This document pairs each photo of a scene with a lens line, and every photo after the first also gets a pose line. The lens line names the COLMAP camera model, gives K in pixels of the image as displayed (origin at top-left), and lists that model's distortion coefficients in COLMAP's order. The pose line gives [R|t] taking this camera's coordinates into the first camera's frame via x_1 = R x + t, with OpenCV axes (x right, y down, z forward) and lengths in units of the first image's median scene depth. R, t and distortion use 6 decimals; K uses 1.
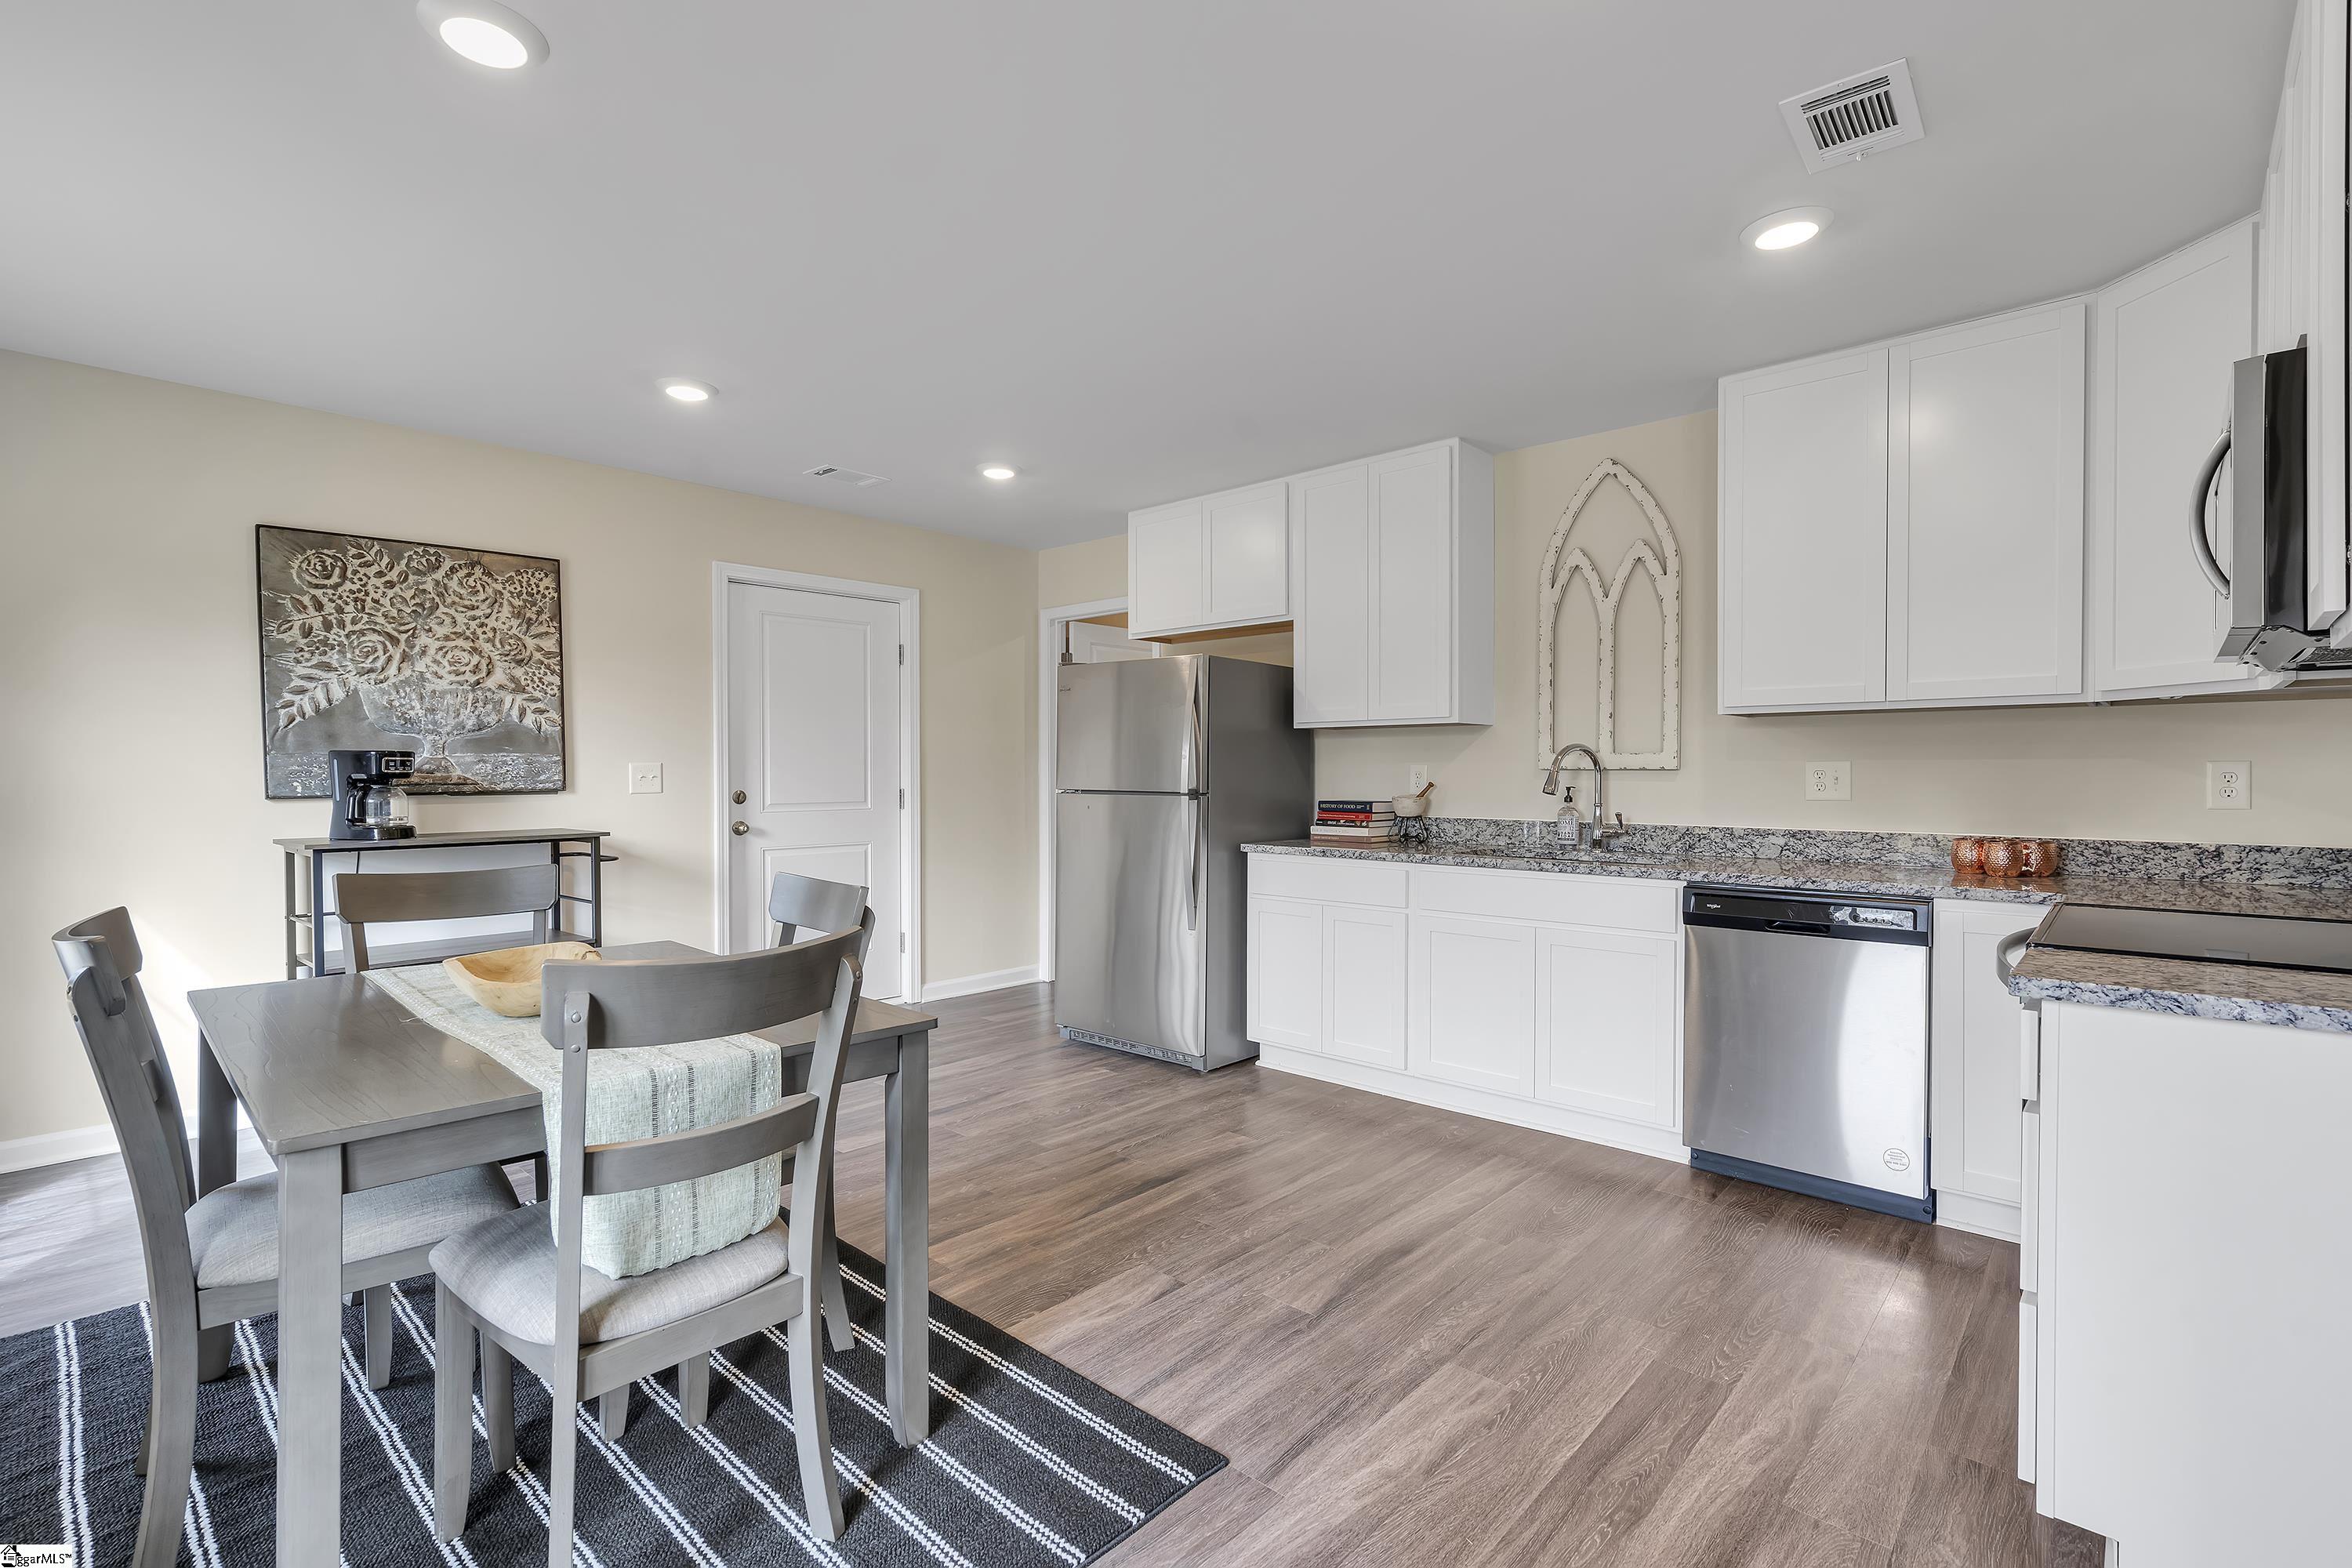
lens RADIAL K [[1083.7, 0, 1176.0], [0, 1083.7, 784.0], [0, 0, 1]] dist [0.000381, 0.001225]
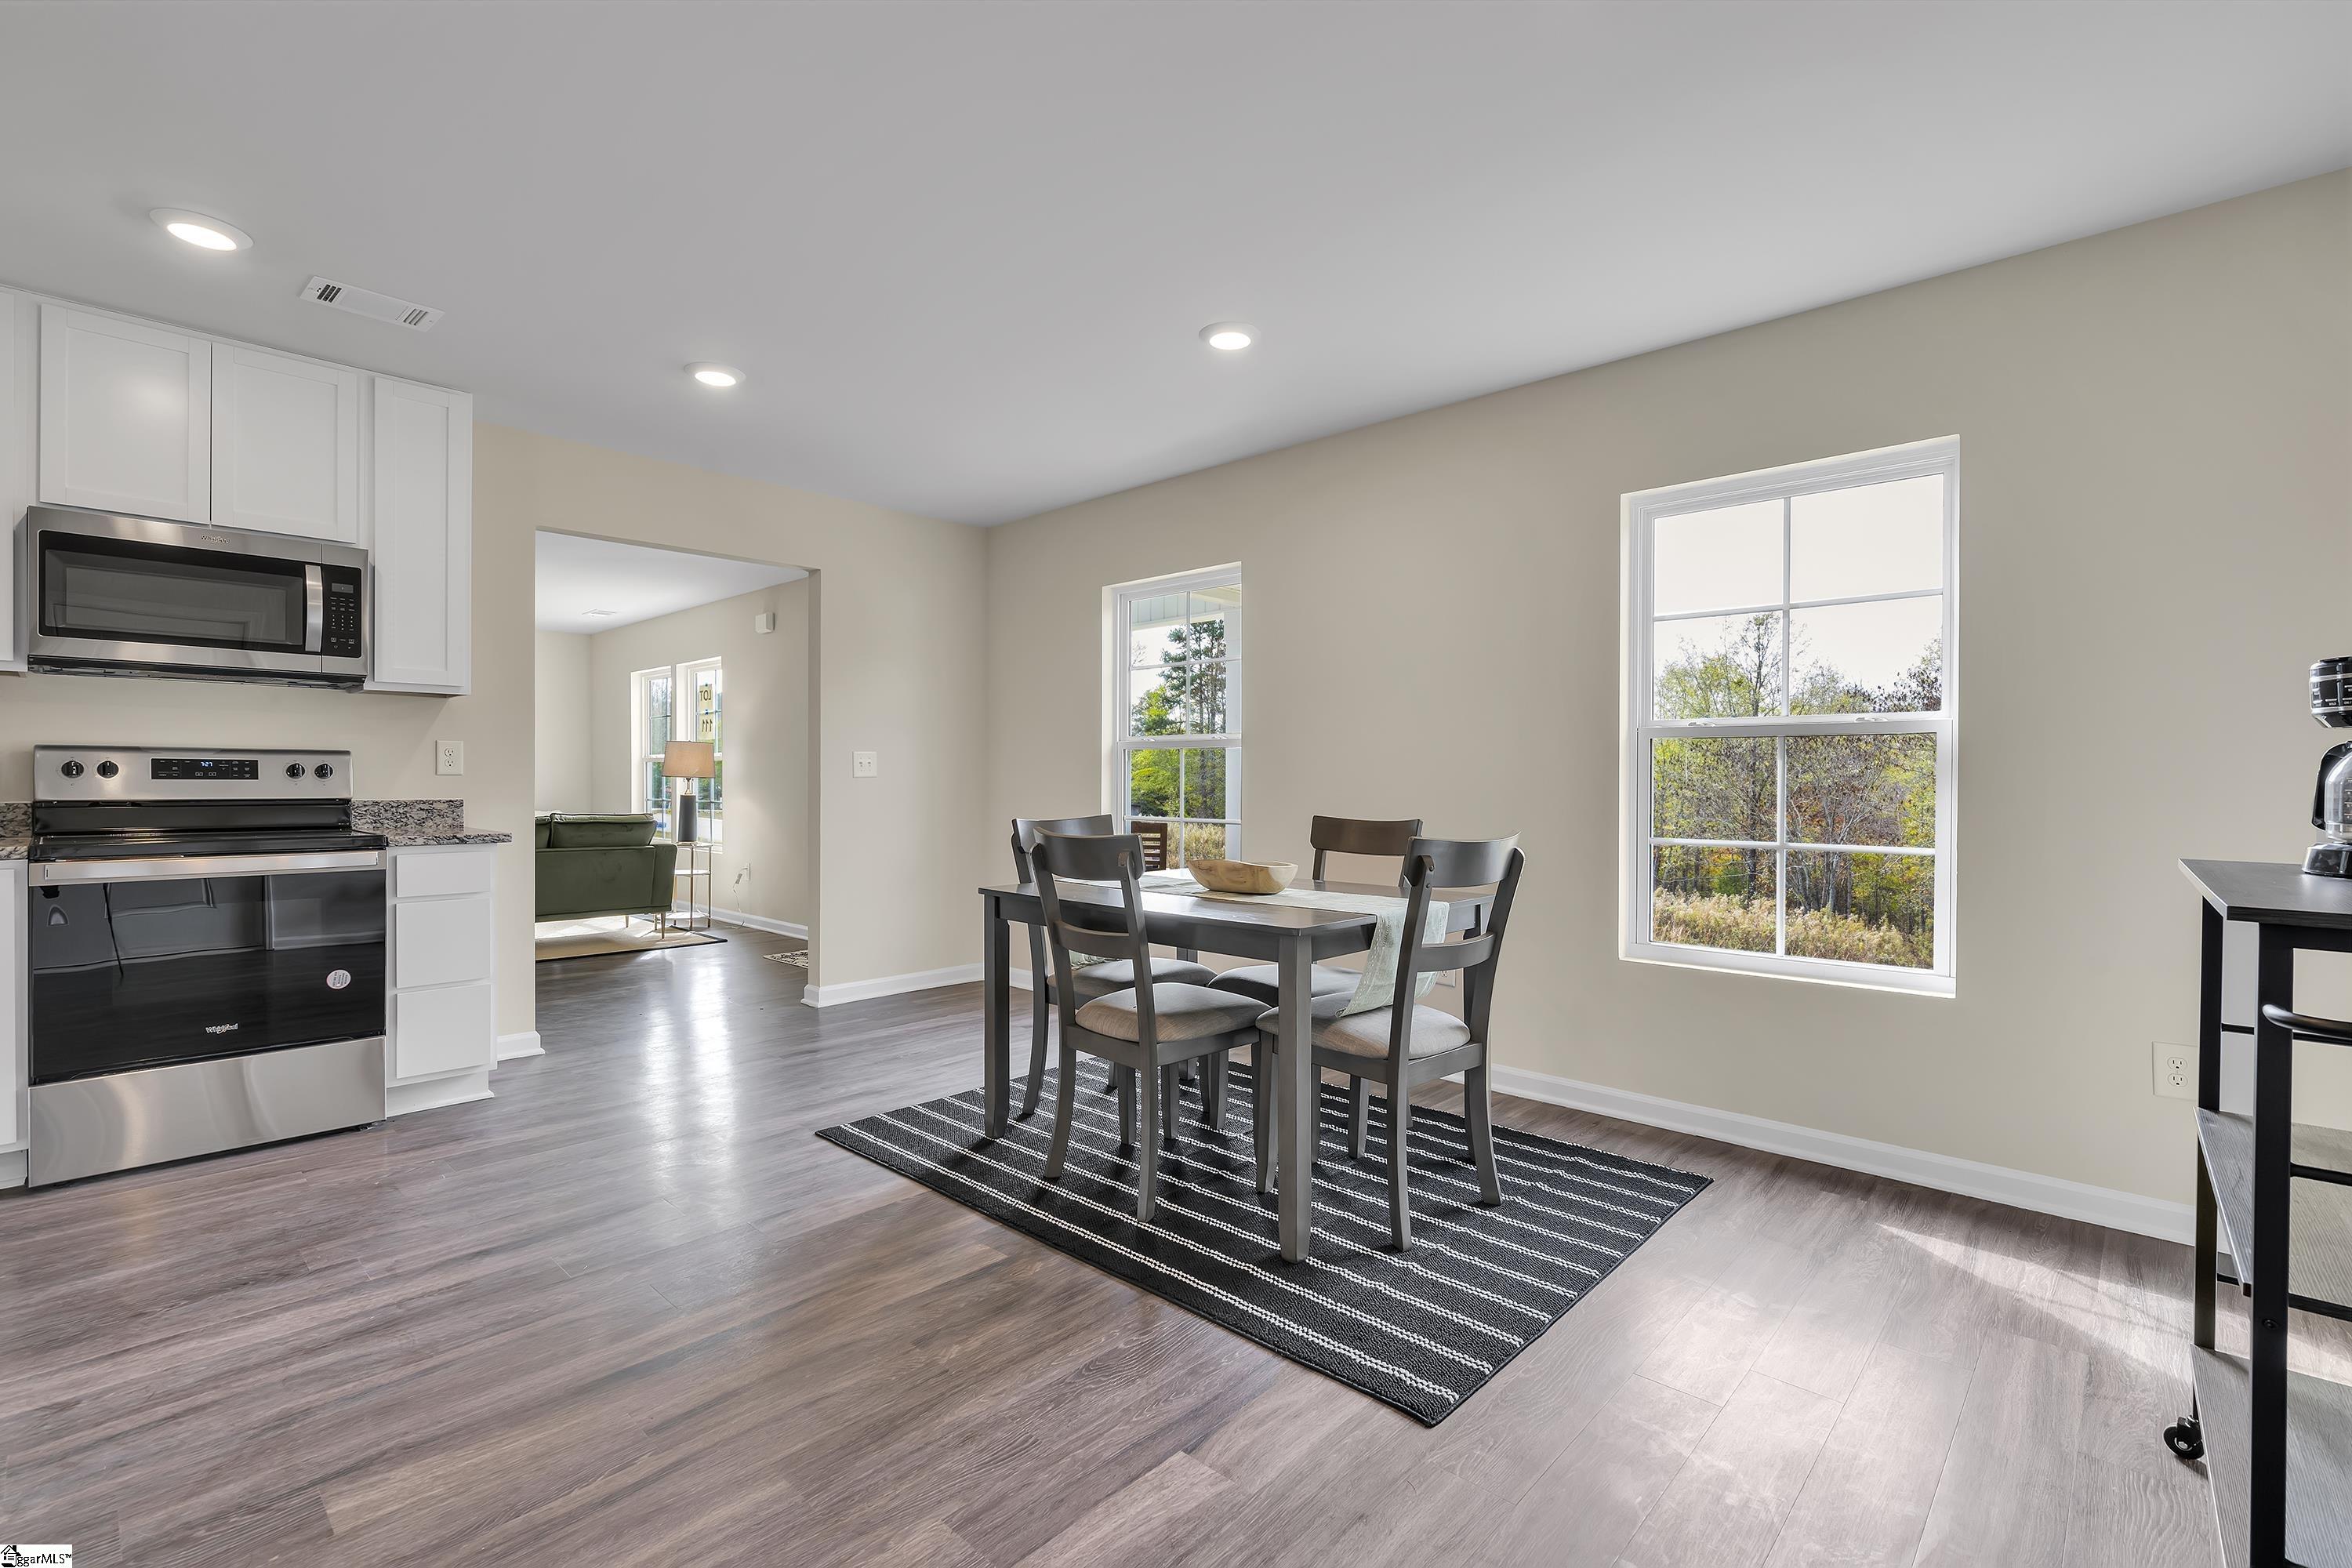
lens RADIAL K [[1083.7, 0, 1176.0], [0, 1083.7, 784.0], [0, 0, 1]] dist [0.000381, 0.001225]
pose [[-0.999613, -0.020930, 0.018350, -0.391426], [-0.020700, 0.999706, 0.012608, 0.011922], [-0.018608, 0.012223, -0.999752, 1.927397]]
